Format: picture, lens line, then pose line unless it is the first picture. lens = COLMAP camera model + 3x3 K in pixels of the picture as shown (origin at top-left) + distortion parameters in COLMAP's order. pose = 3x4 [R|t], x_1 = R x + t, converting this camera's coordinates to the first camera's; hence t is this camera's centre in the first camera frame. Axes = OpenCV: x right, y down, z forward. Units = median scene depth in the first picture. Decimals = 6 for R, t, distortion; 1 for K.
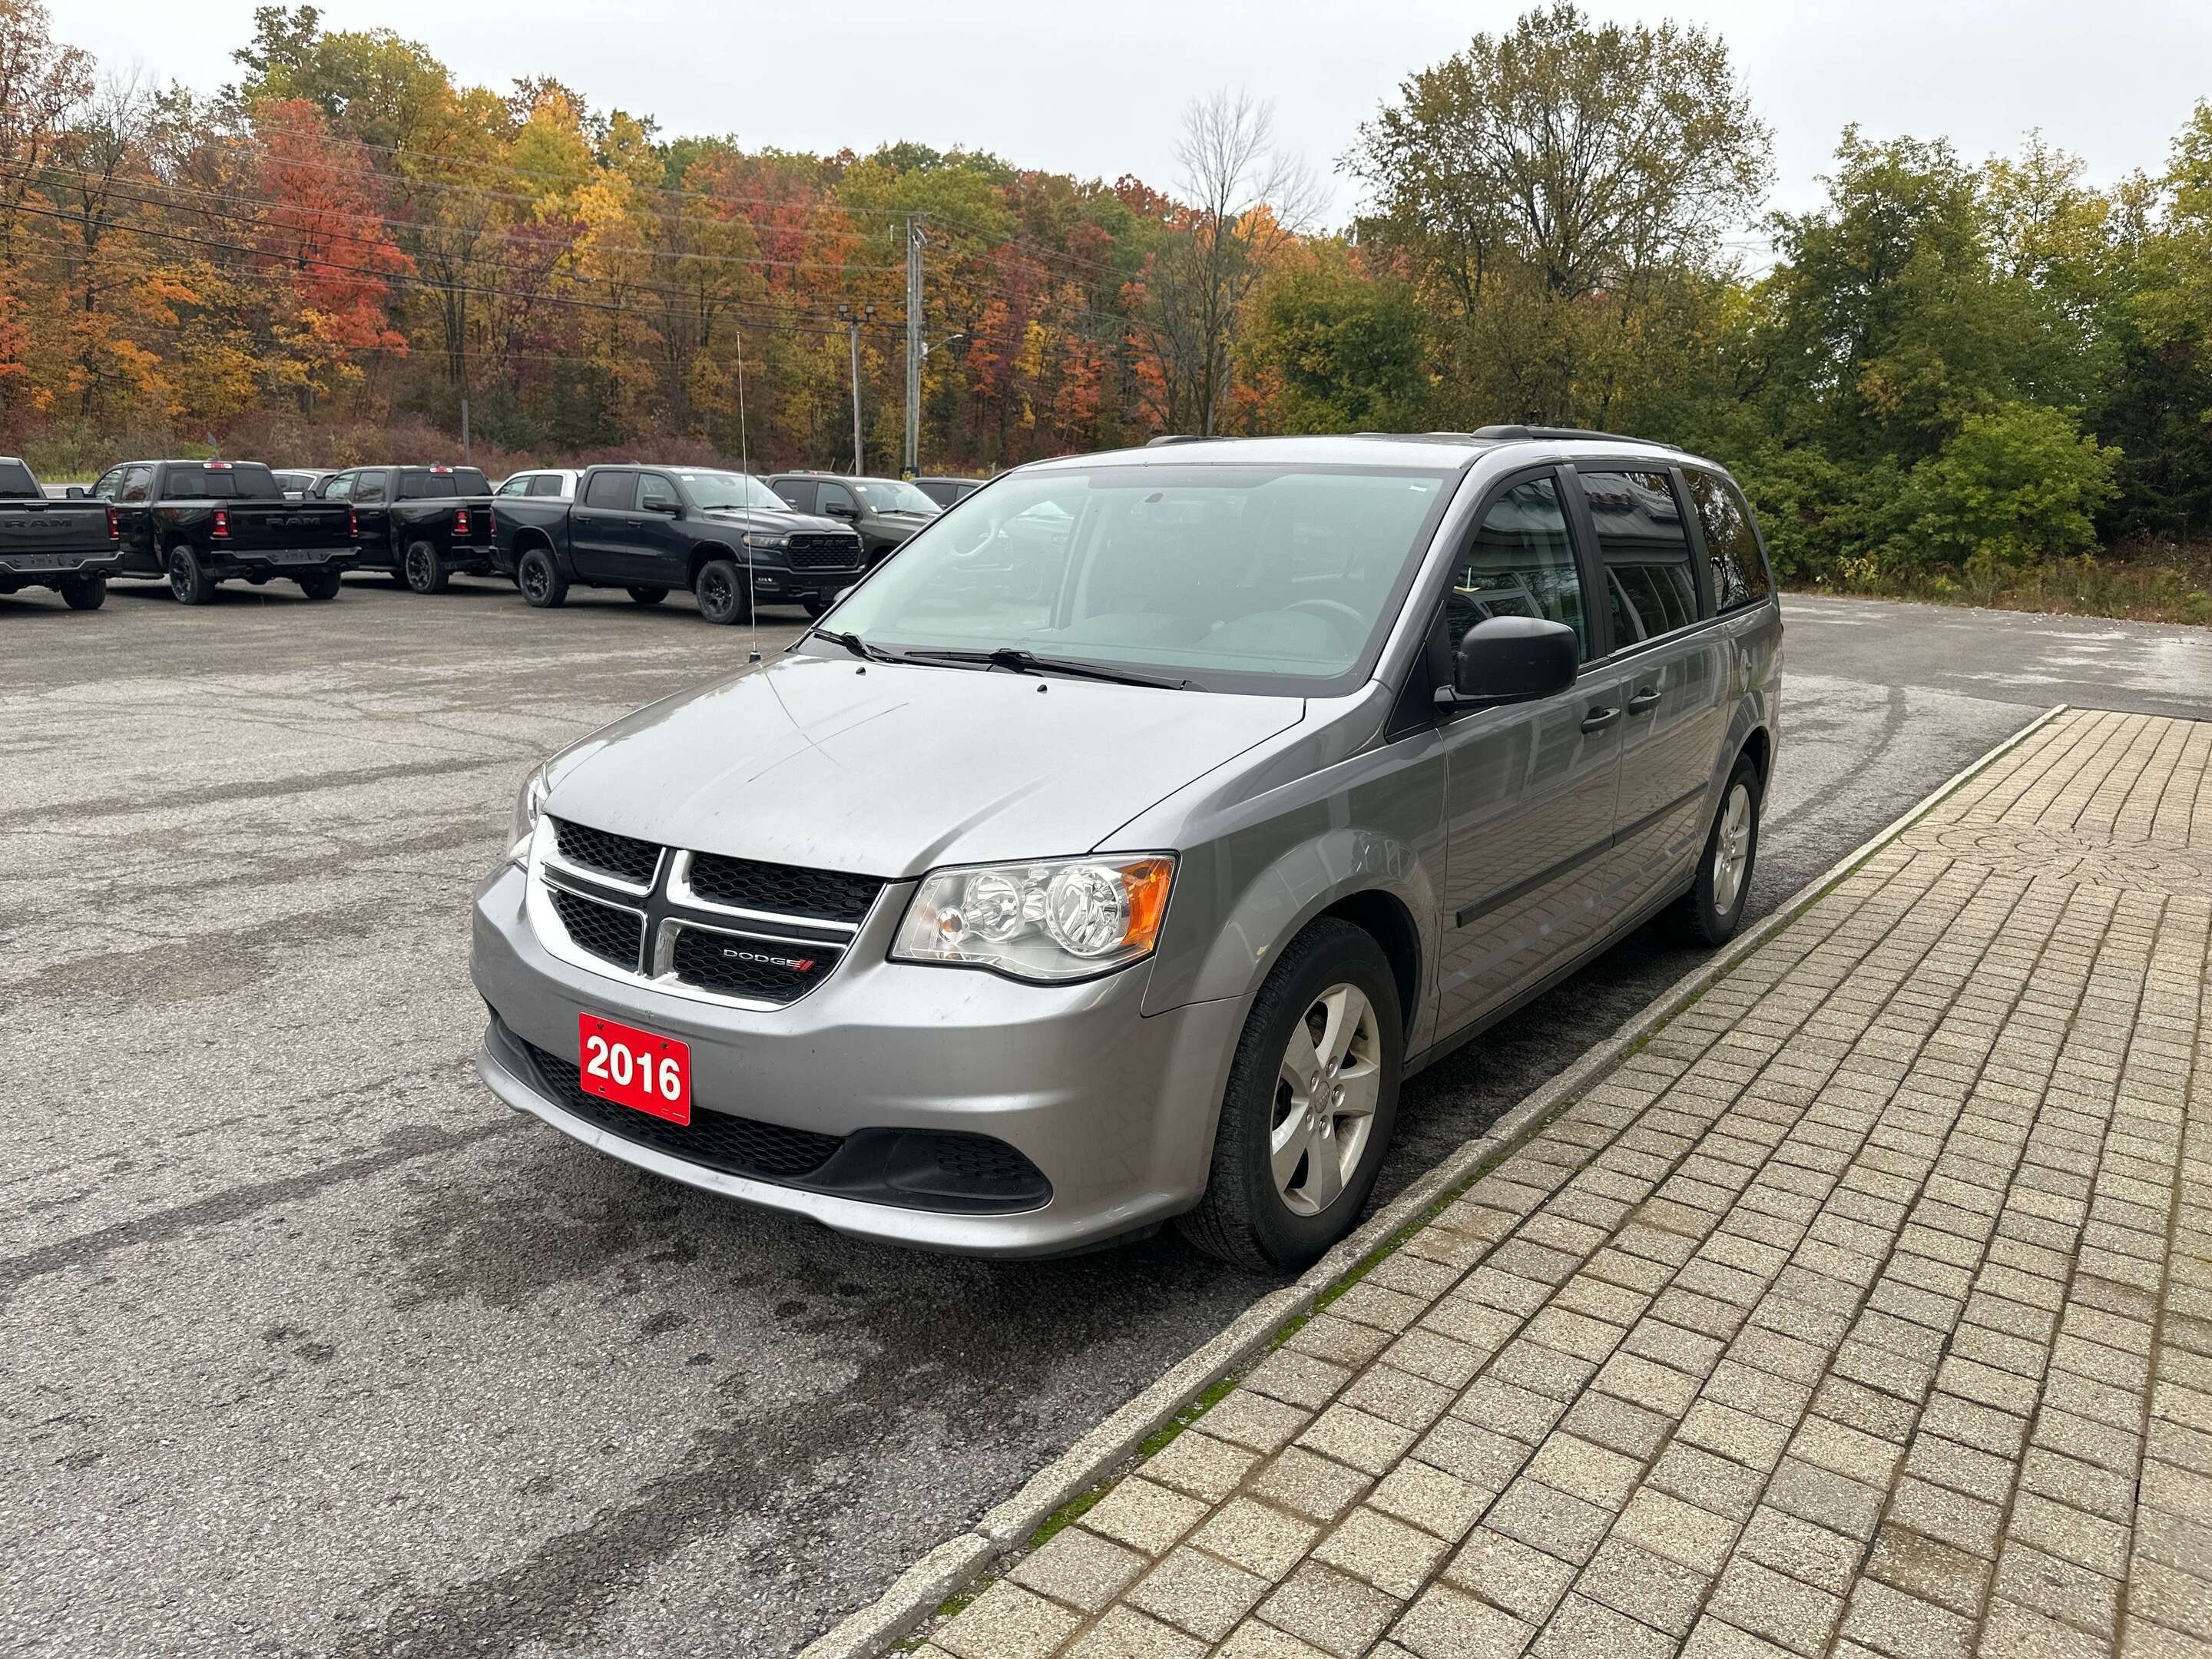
lens RADIAL K [[1532.0, 0, 1094.6], [0, 1532.0, 832.9], [0, 0, 1]] dist [0.005258, 0.002100]
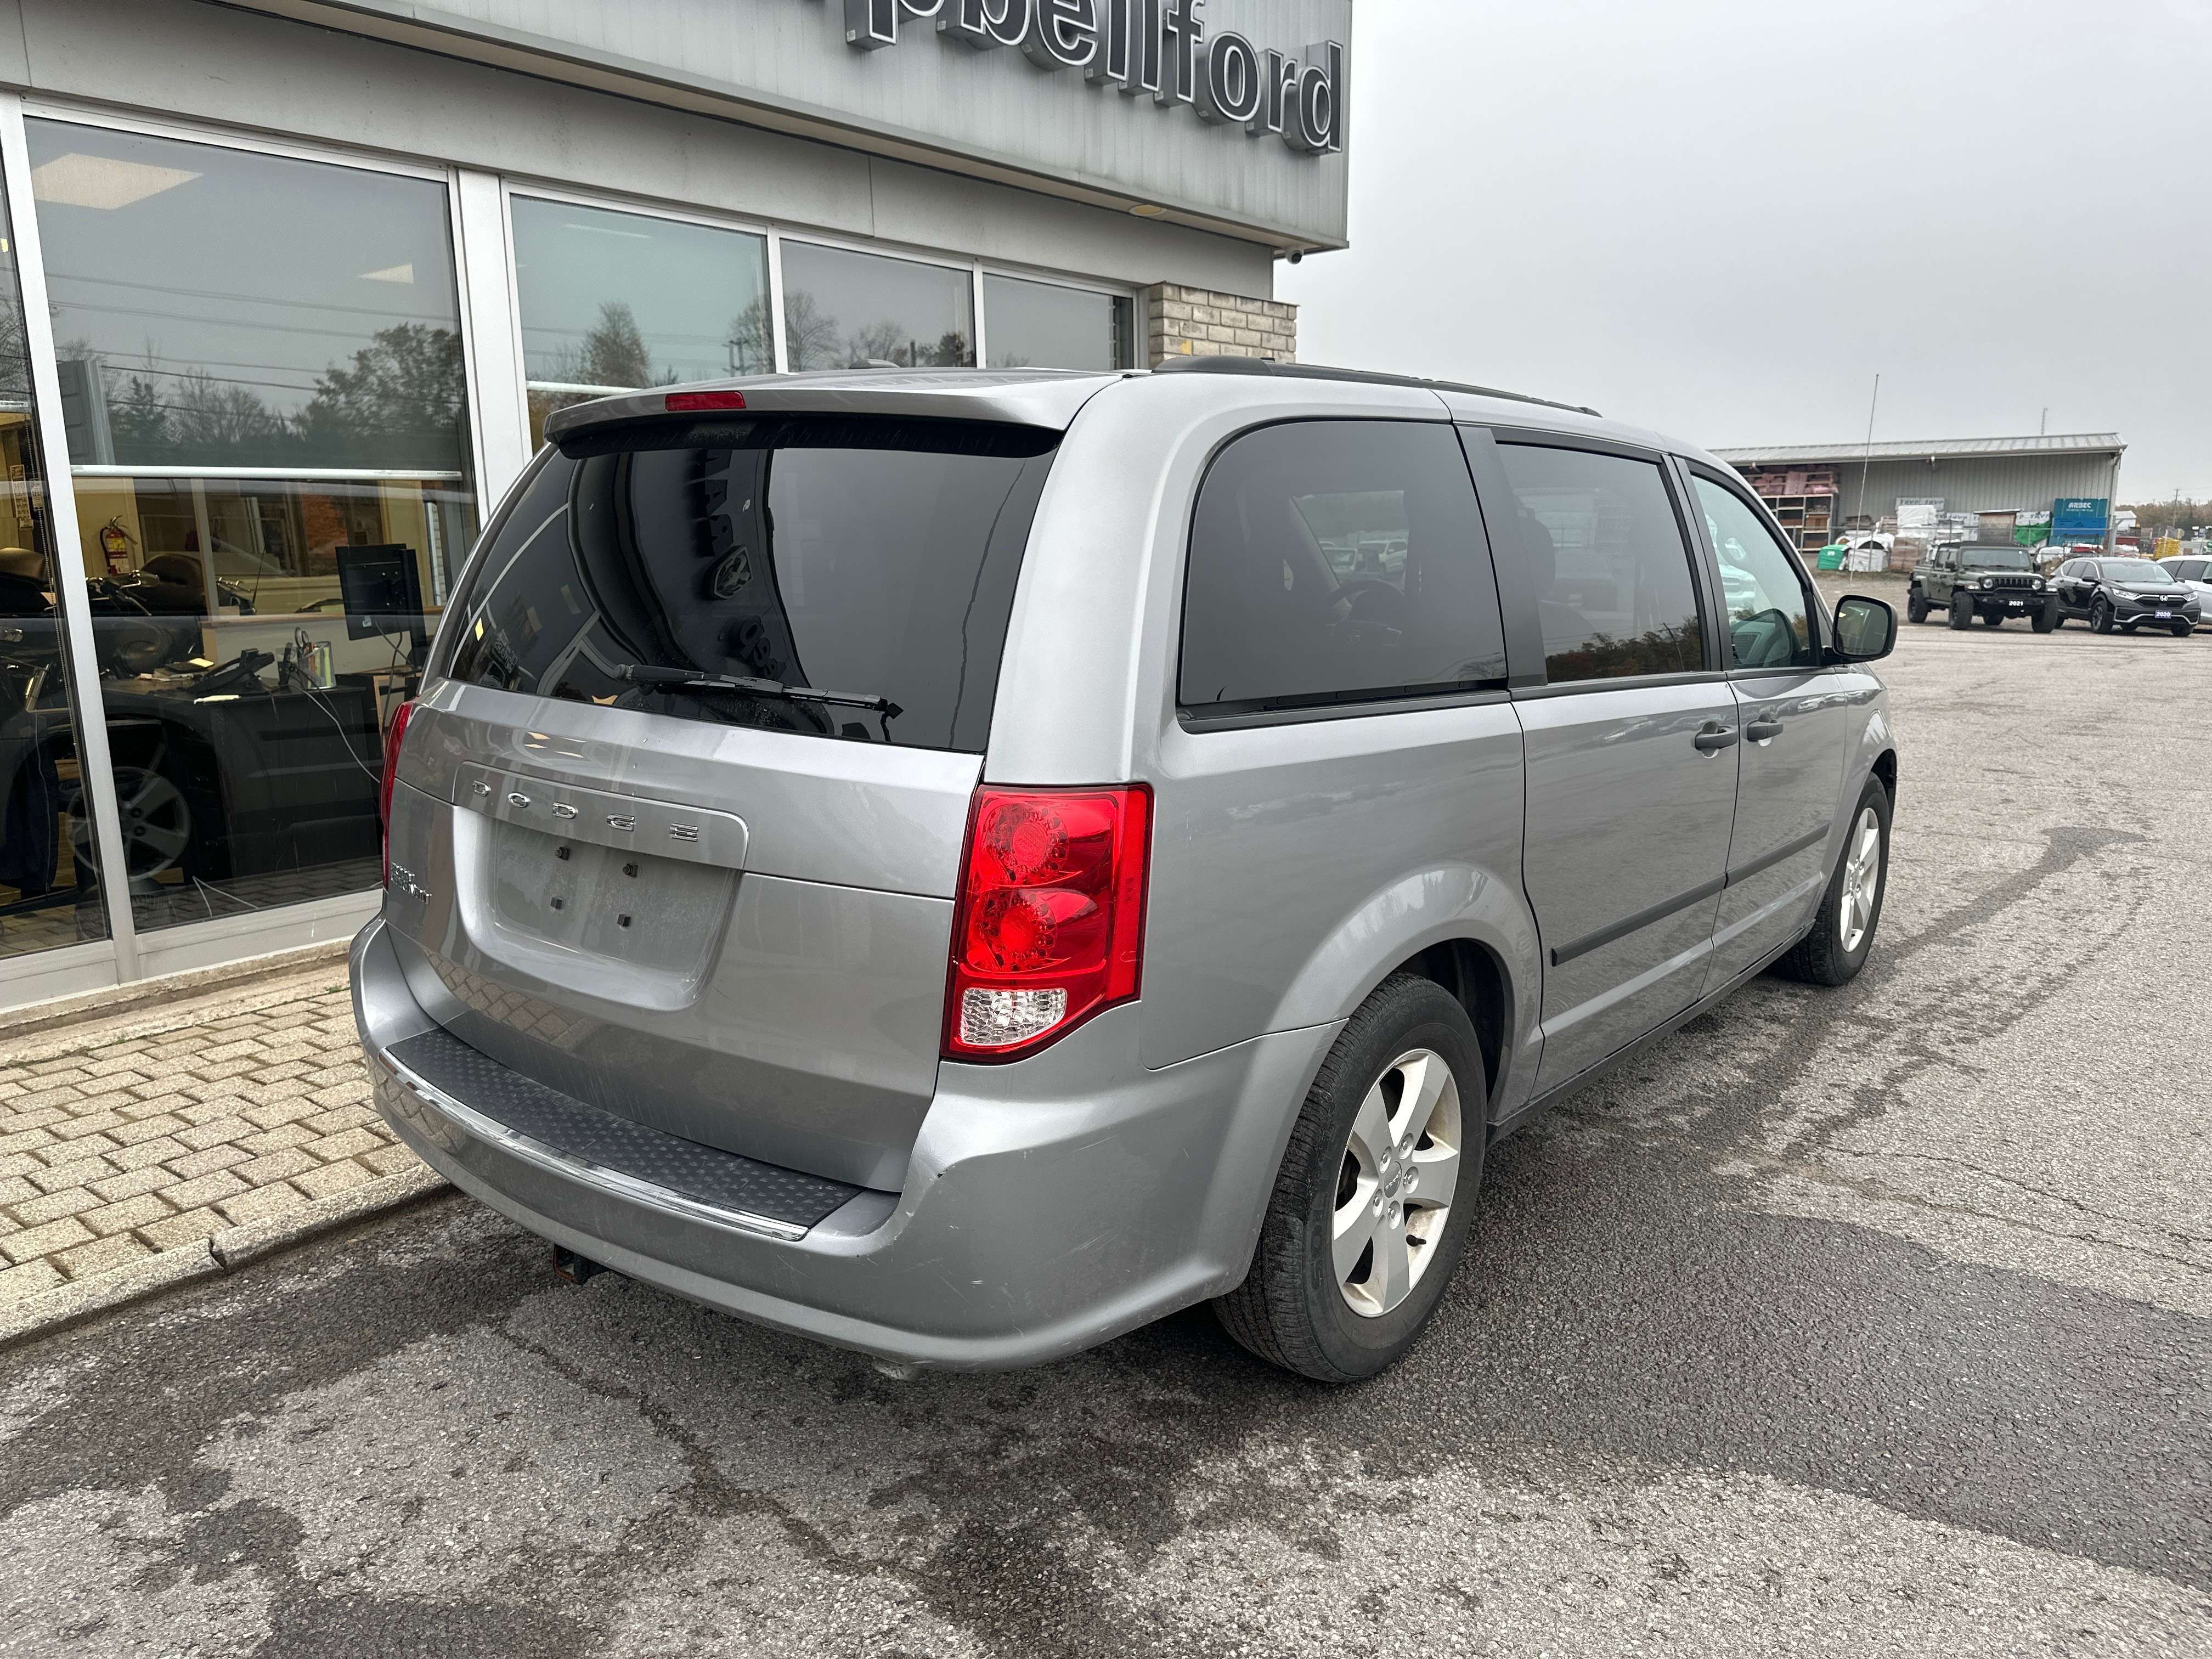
lens RADIAL K [[1532.0, 0, 1094.6], [0, 1532.0, 832.9], [0, 0, 1]] dist [0.005258, 0.002100]
pose [[-0.996426, -0.037234, 0.075816, 0.329017], [-0.004659, 0.920455, 0.390820, -0.543211], [-0.084337, 0.389070, -0.917339, 2.656946]]
